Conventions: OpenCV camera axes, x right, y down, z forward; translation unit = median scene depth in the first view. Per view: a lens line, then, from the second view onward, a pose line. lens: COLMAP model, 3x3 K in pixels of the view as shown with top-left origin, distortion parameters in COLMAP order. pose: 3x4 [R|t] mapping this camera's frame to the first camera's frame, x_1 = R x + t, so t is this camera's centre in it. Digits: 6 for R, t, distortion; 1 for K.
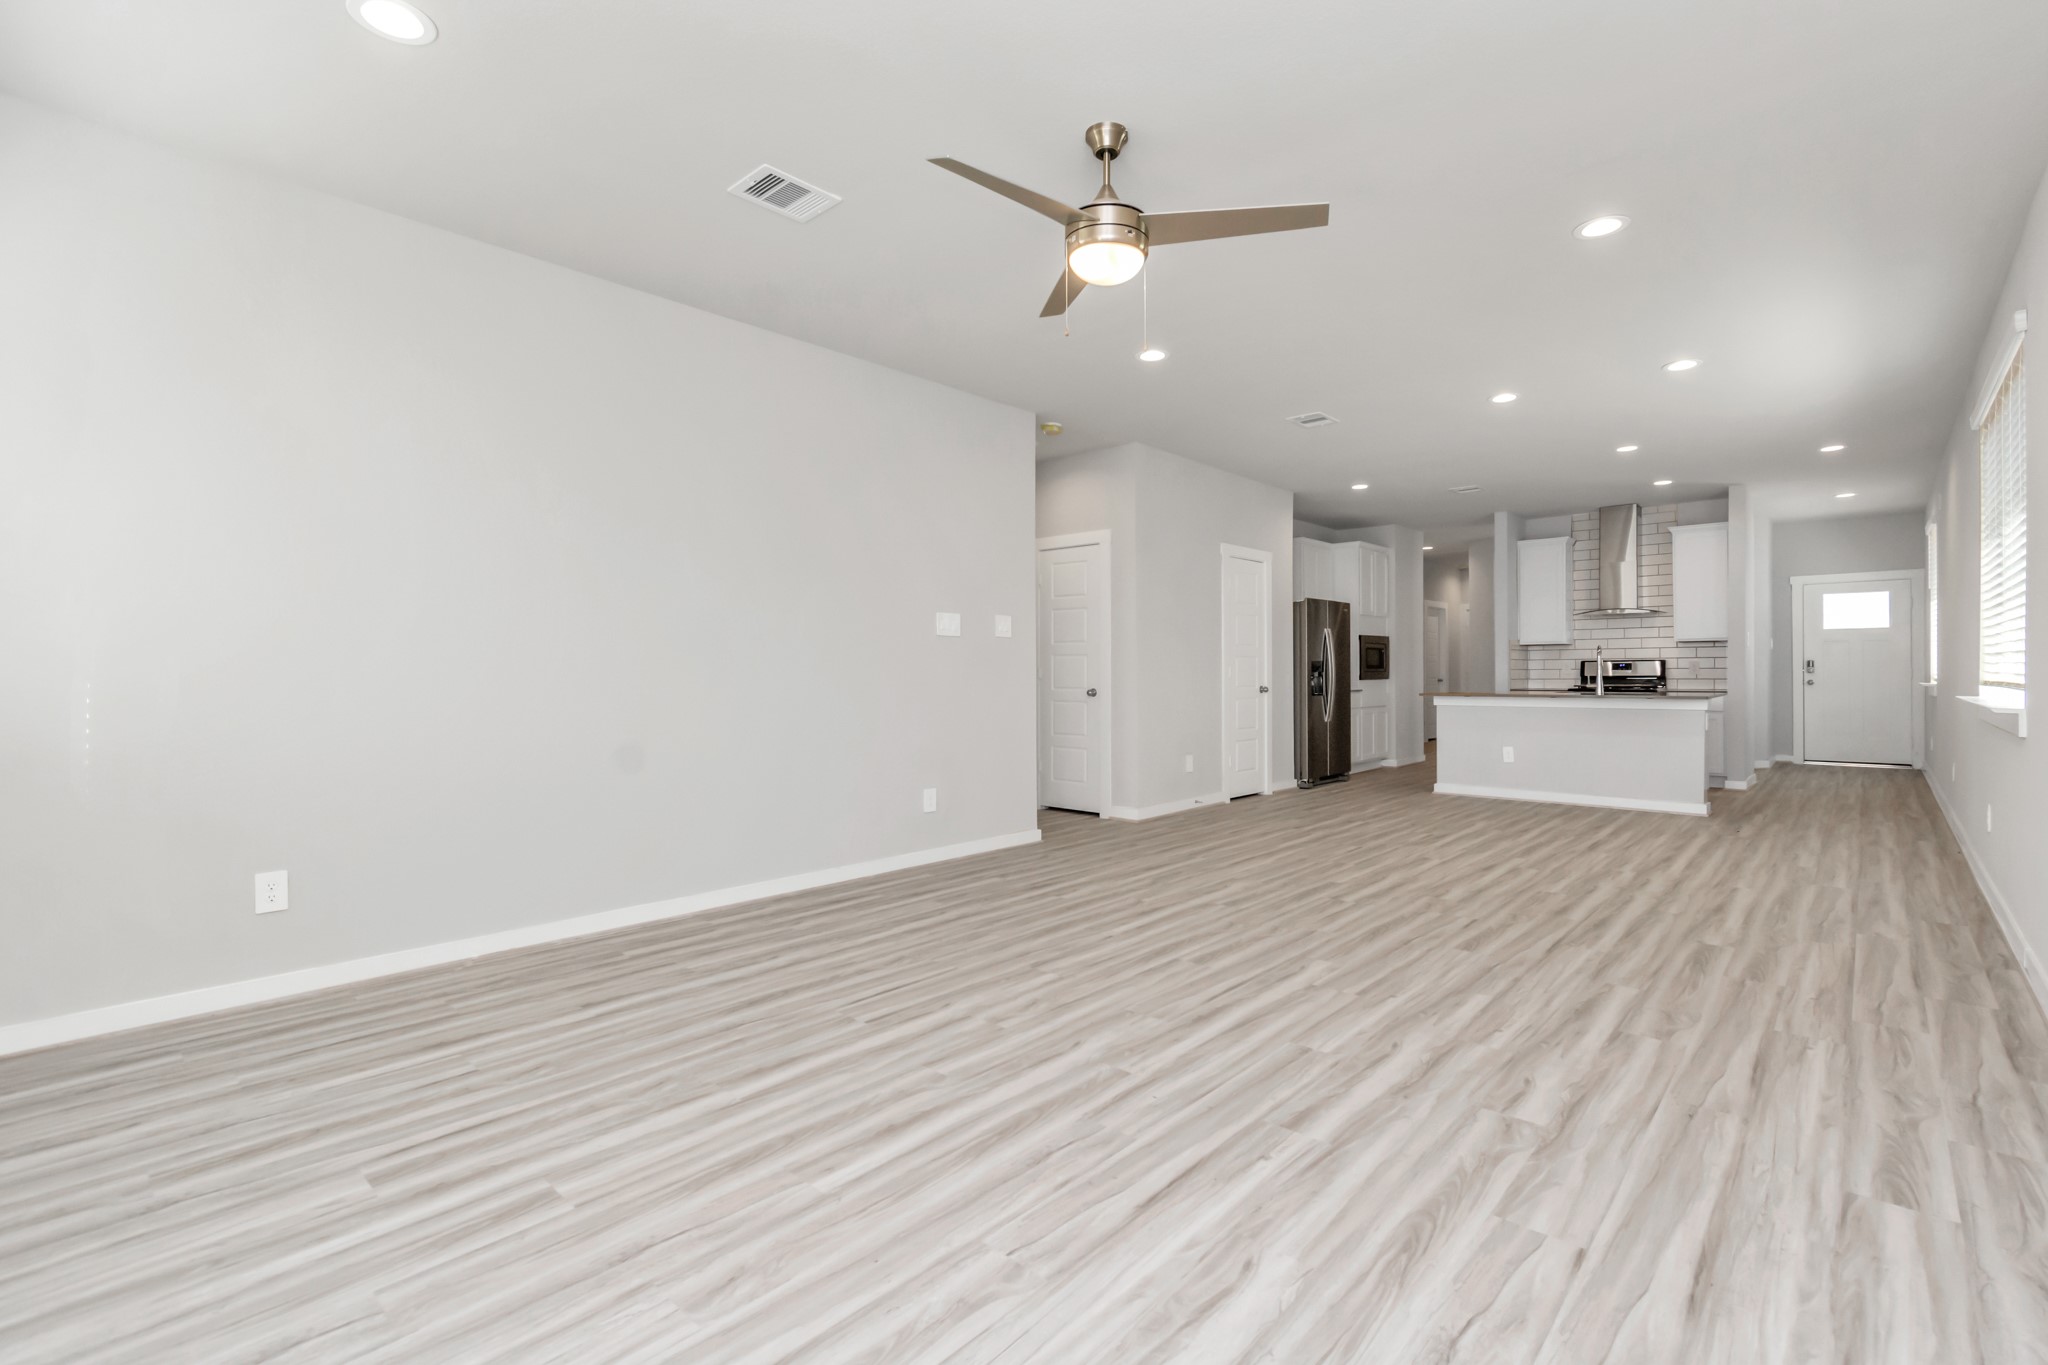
lens RADIAL K [[936.6, 0, 1064.1], [0, 936.6, 685.5], [0, 0, 1]] dist [0.015469, -0.001031]
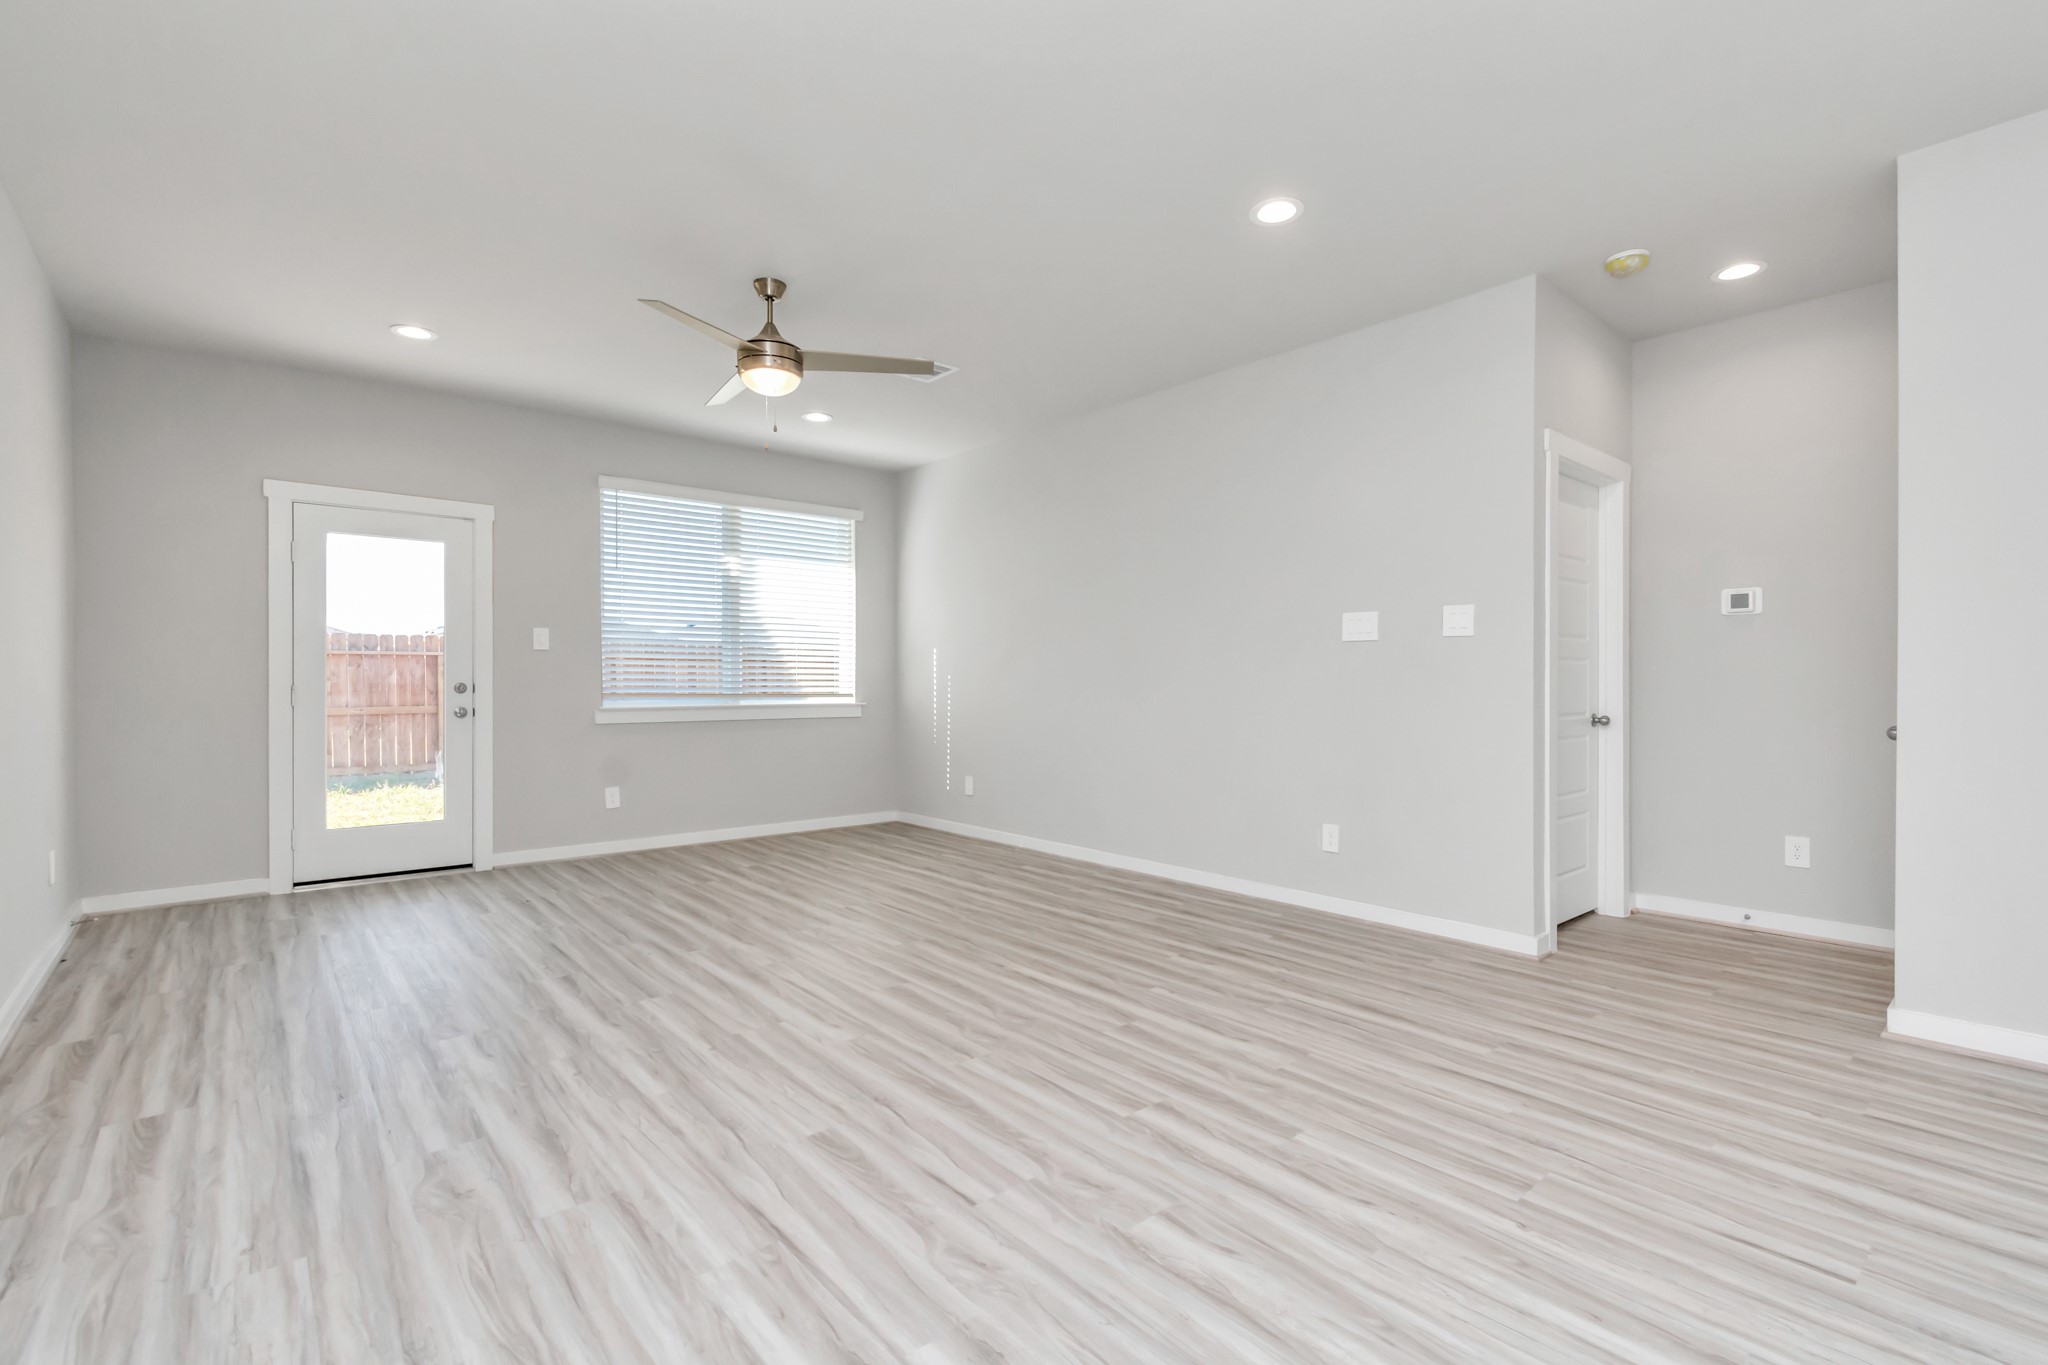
lens RADIAL K [[936.6, 0, 1064.1], [0, 936.6, 685.5], [0, 0, 1]] dist [0.015469, -0.001031]
pose [[-0.142094, 0.010691, -0.989795, 1.067544], [-0.010891, 0.999864, 0.012363, -0.032720], [0.989793, 0.012537, -0.141958, 1.298784]]
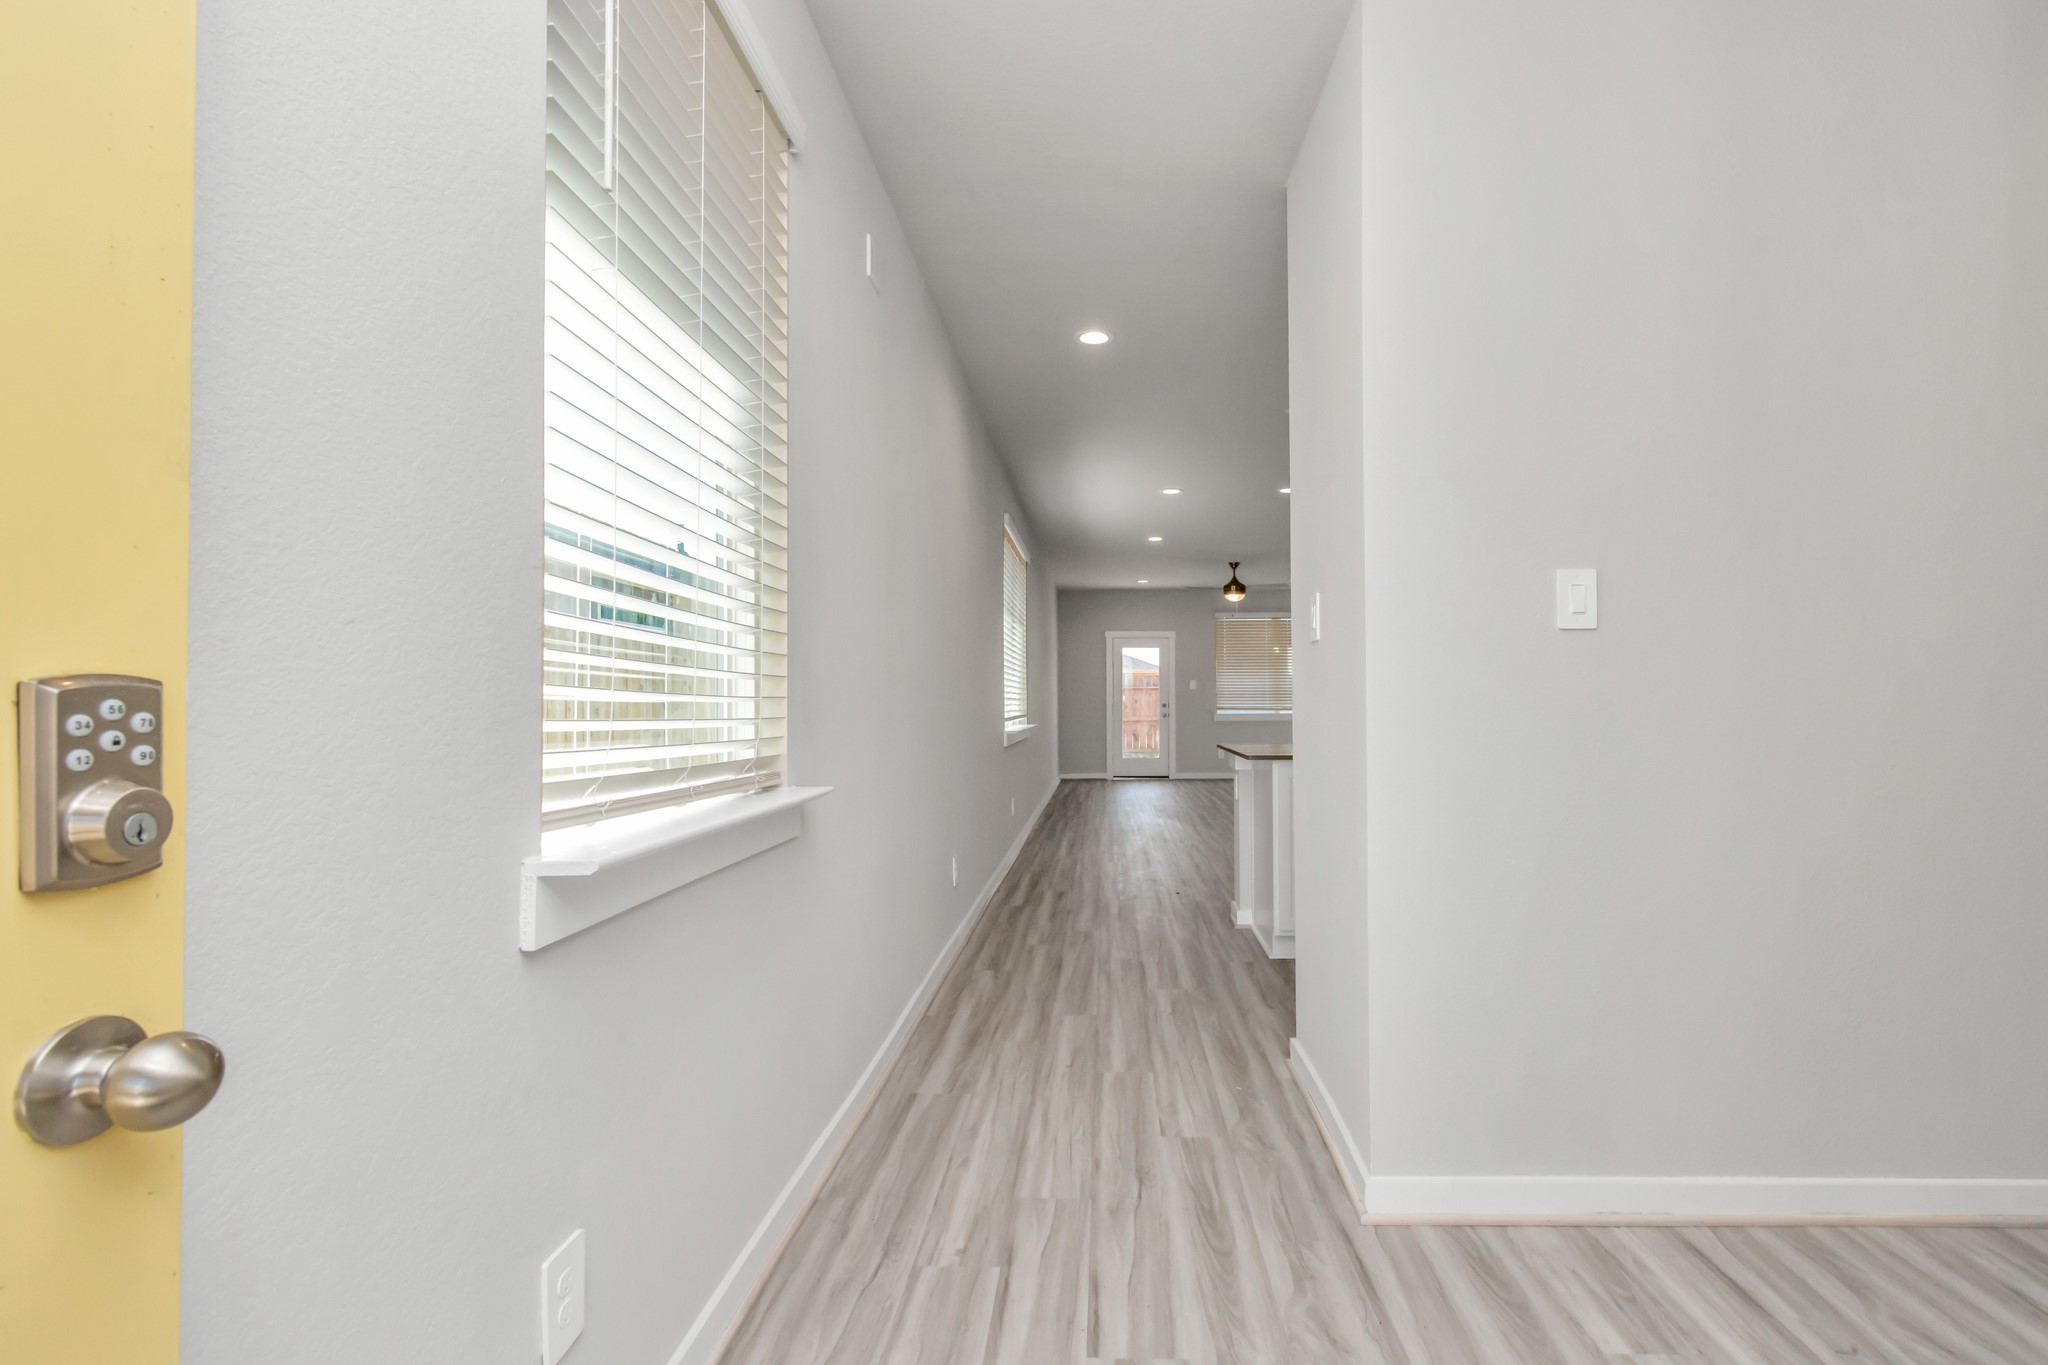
lens RADIAL K [[926.8, 0, 1061.5], [0, 926.8, 687.5], [0, 0, 1]] dist [-0.000820, 0.000245]
pose [[-0.790590, 0.003576, -0.612335, 2.363487], [0.005926, 0.999981, -0.001812, -0.068705], [0.612317, -0.005061, -0.790596, 2.877088]]
